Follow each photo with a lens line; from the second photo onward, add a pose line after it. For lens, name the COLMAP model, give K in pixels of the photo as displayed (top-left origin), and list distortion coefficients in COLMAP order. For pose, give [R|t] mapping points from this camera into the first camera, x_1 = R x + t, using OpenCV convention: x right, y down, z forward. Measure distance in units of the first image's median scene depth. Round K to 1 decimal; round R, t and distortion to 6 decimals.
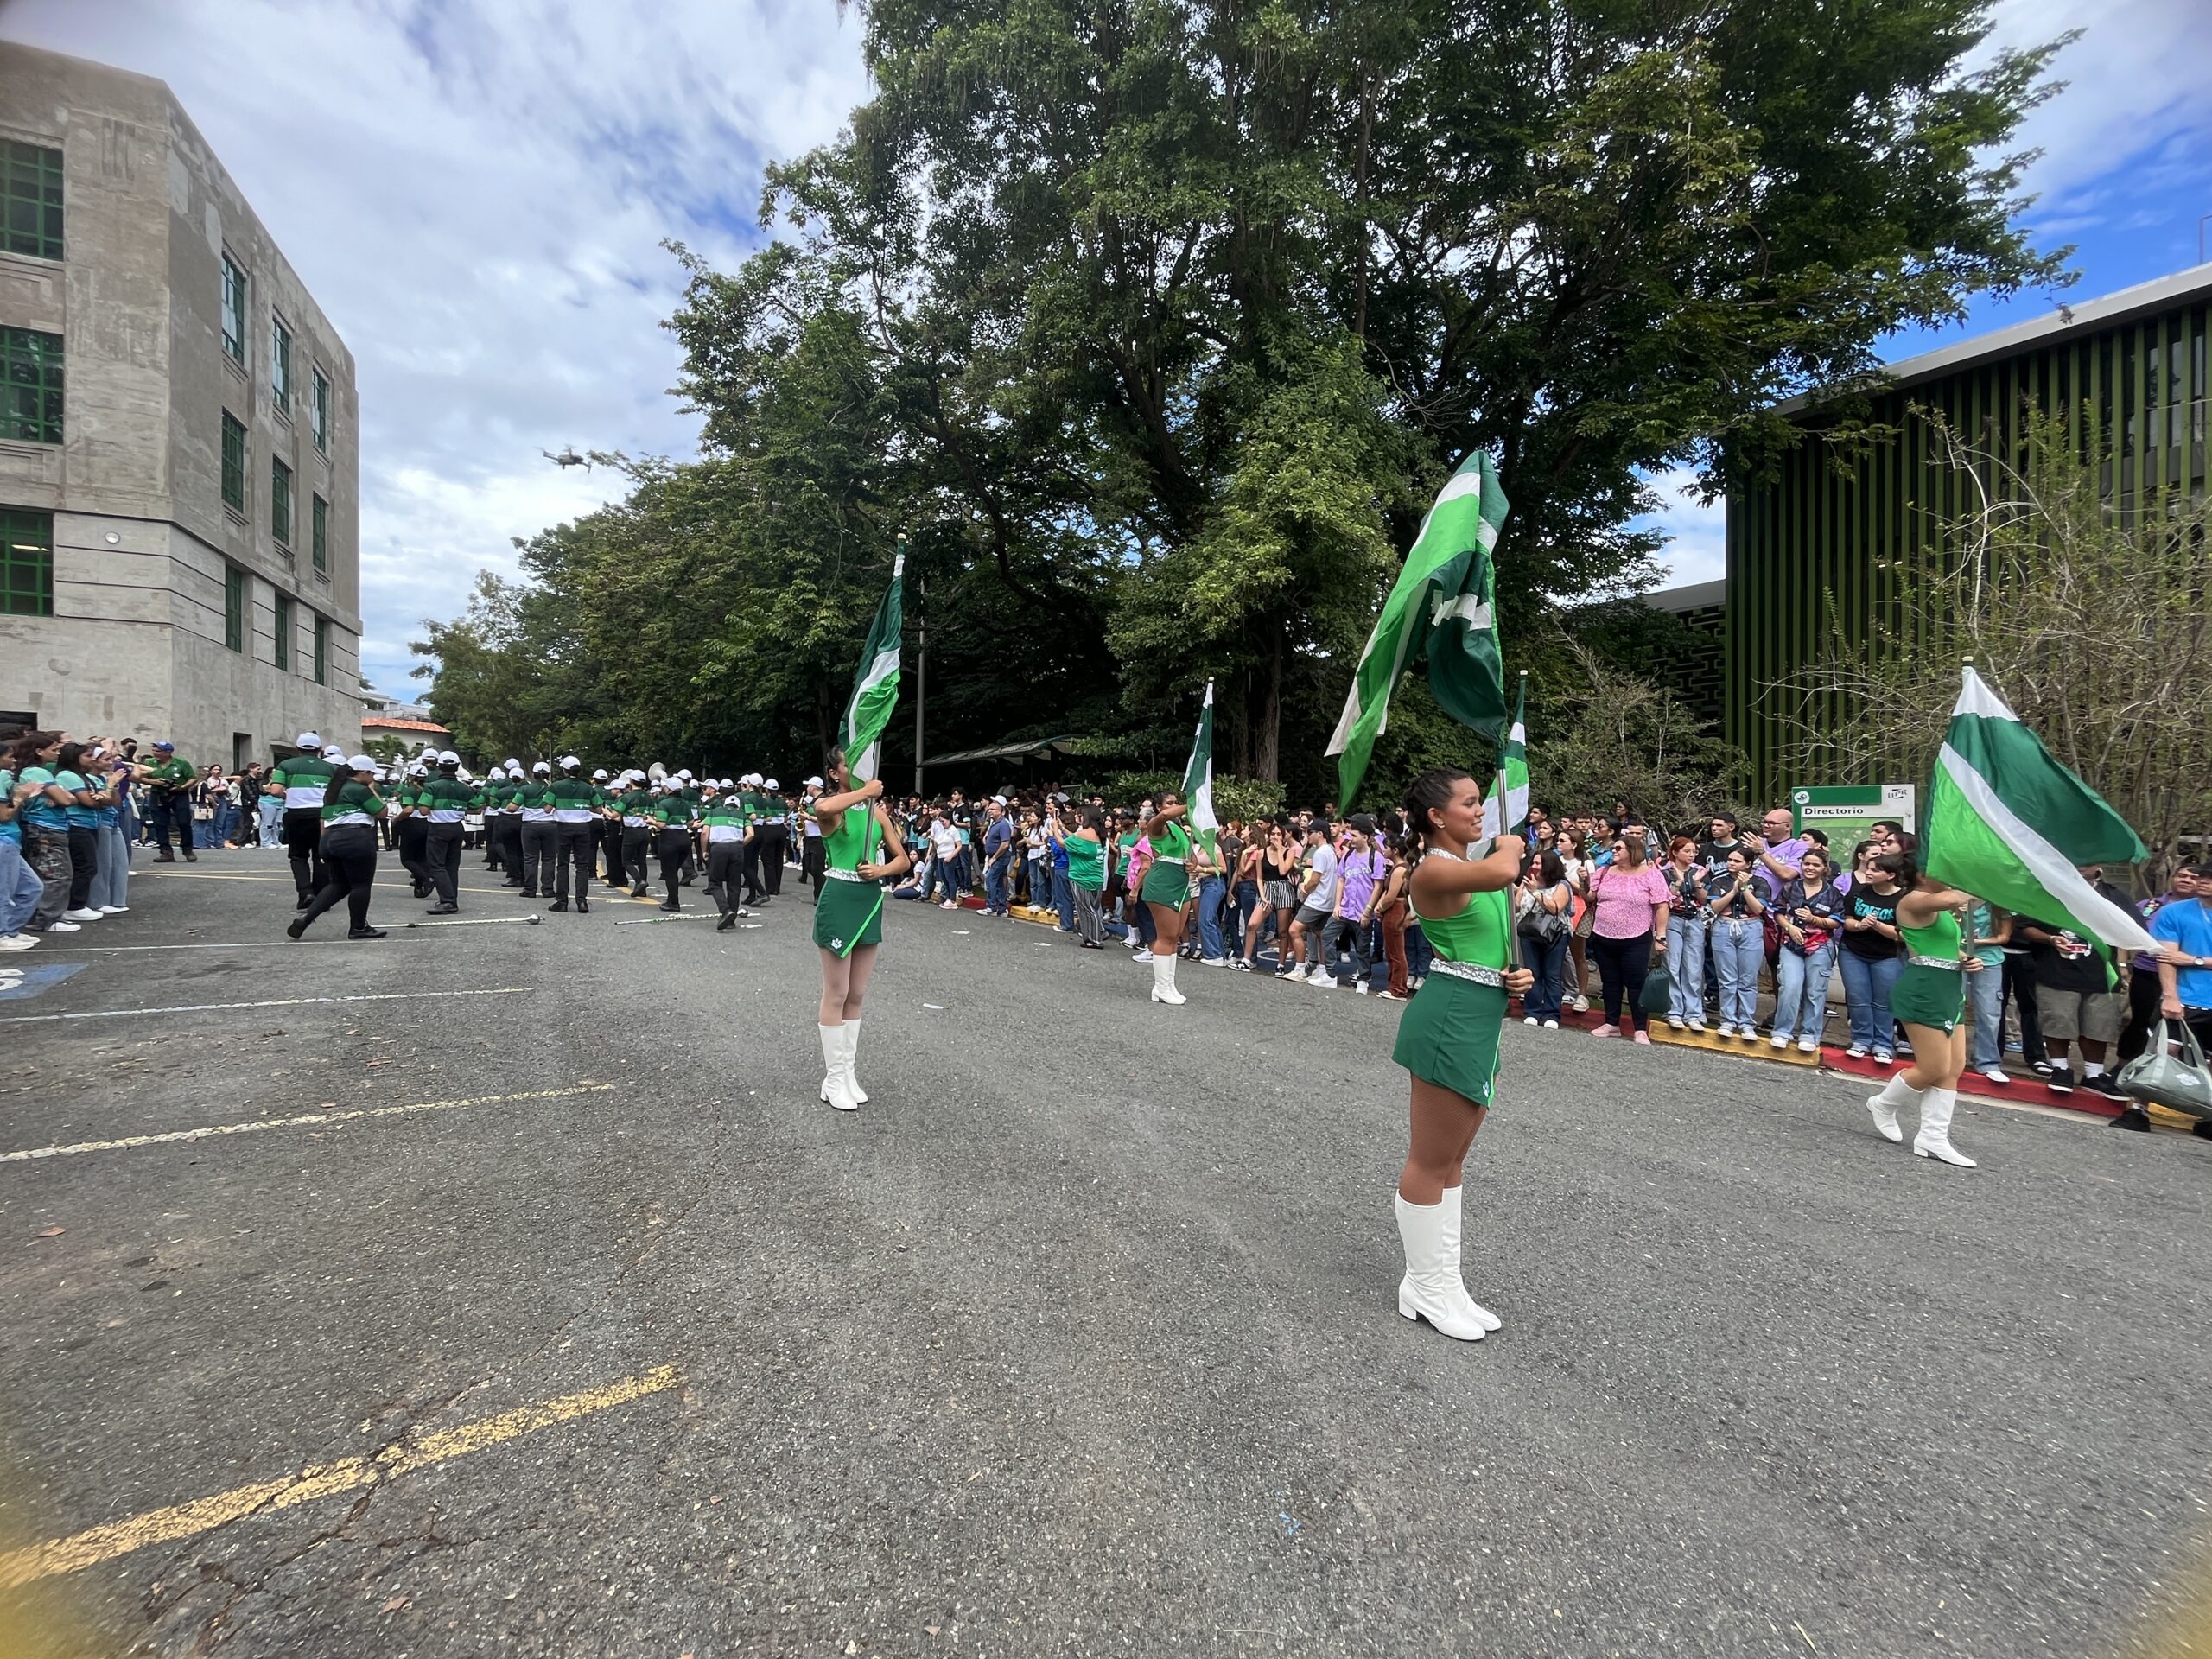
lens RADIAL K [[883.5, 0, 1110.8], [0, 883.5, 826.4], [0, 0, 1]] dist [0.000536, -0.000029]
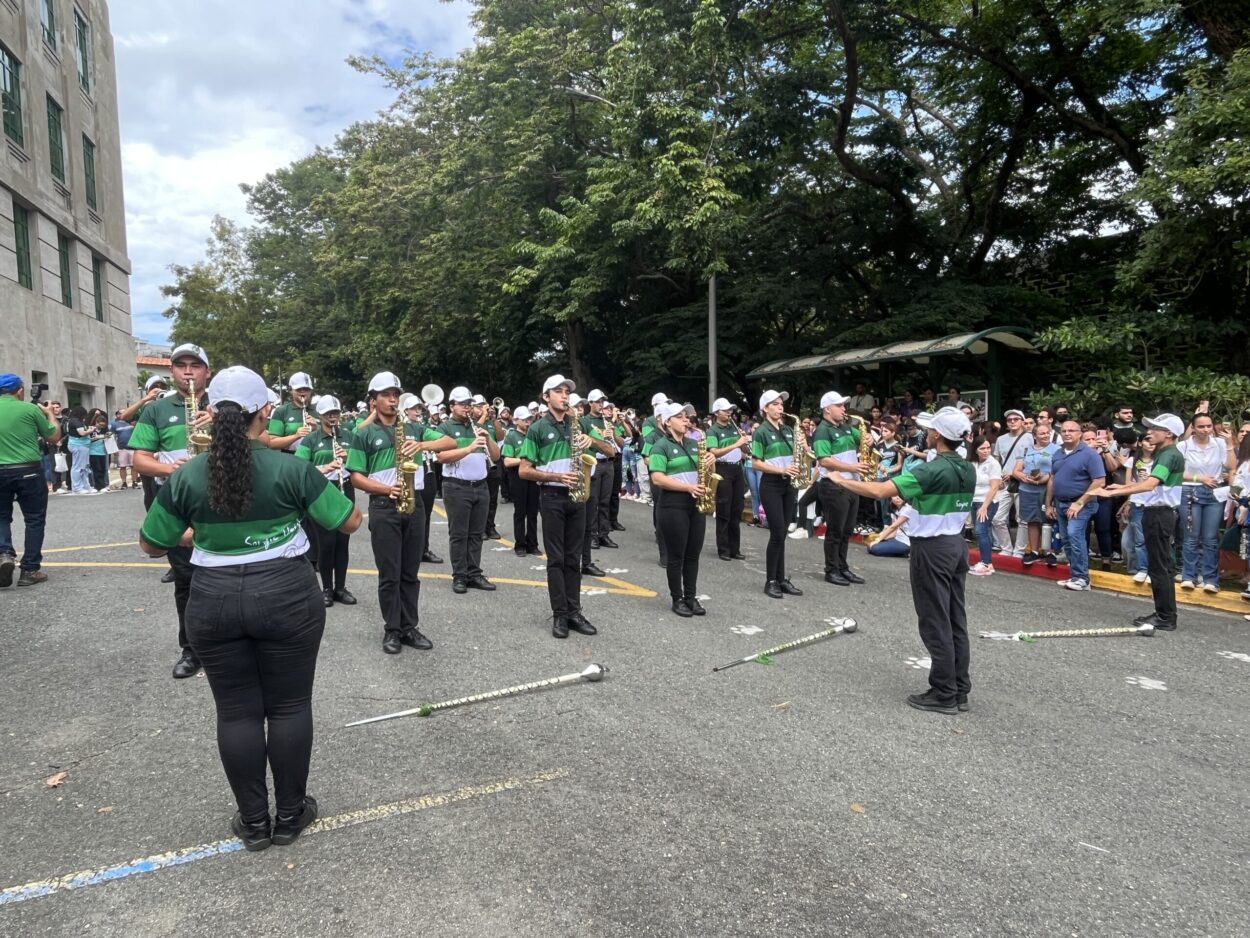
lens RADIAL K [[780.2, 0, 622.4], [0, 780.2, 467.5], [0, 0, 1]] dist [0.004383, 0.002271]
pose [[0.991420, -0.024879, -0.128328, -0.170372], [0.031013, 0.998459, 0.046027, -0.013411], [0.126985, -0.049612, 0.990663, 0.157684]]
